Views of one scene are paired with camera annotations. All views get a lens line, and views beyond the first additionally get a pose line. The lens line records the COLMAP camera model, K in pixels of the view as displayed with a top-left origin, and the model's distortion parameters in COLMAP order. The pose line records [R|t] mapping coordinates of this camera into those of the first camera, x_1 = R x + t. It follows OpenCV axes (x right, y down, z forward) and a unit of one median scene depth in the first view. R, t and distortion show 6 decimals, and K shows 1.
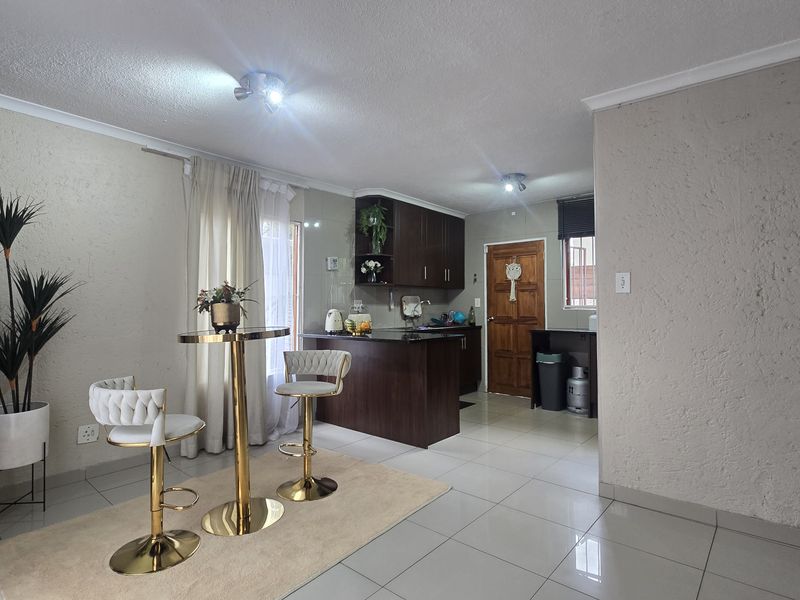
lens RADIAL K [[437.3, 0, 397.0], [0, 437.3, 292.9], [0, 0, 1]] dist [0.001527, 0.001298]
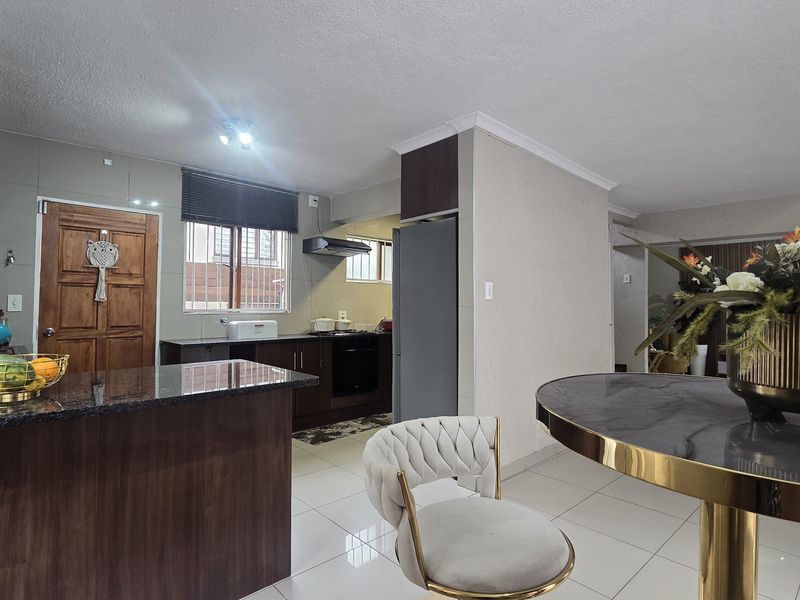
lens RADIAL K [[437.3, 0, 397.0], [0, 437.3, 292.9], [0, 0, 1]] dist [0.001527, 0.001298]
pose [[0.125616, 0.030372, 0.991614, -0.347942], [-0.034123, 0.999072, -0.026277, 0.010015], [-0.991492, -0.030536, 0.126536, 0.582087]]
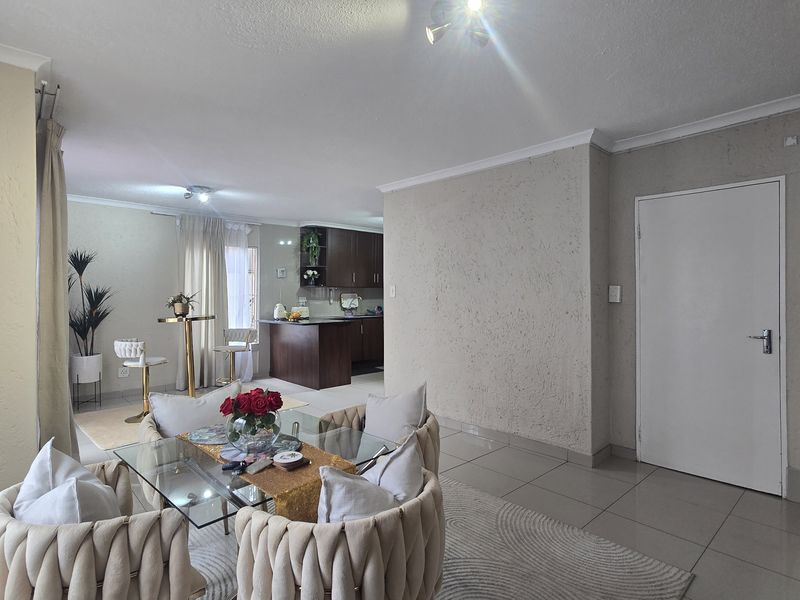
lens RADIAL K [[437.3, 0, 397.0], [0, 437.3, 292.9], [0, 0, 1]] dist [0.001527, 0.001298]
pose [[0.993272, -0.001390, -0.115795, 0.398681], [0.004180, 0.999707, 0.023862, -0.031976], [0.115727, -0.024186, 0.992986, -0.421428]]
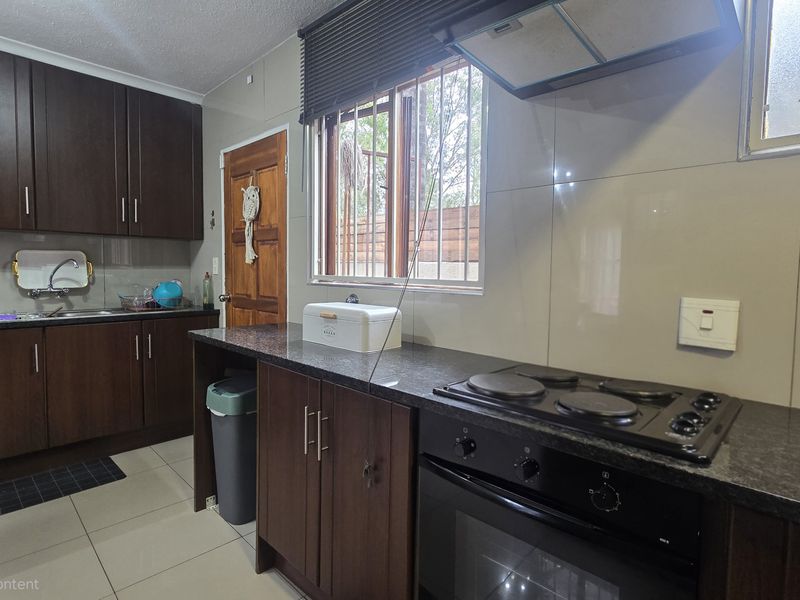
lens RADIAL K [[437.3, 0, 397.0], [0, 437.3, 292.9], [0, 0, 1]] dist [0.001527, 0.001298]
pose [[0.998457, 0.017060, -0.052852, 0.530327], [-0.012414, 0.996129, 0.087022, 0.007760], [0.054132, -0.086232, 0.994803, 0.596941]]
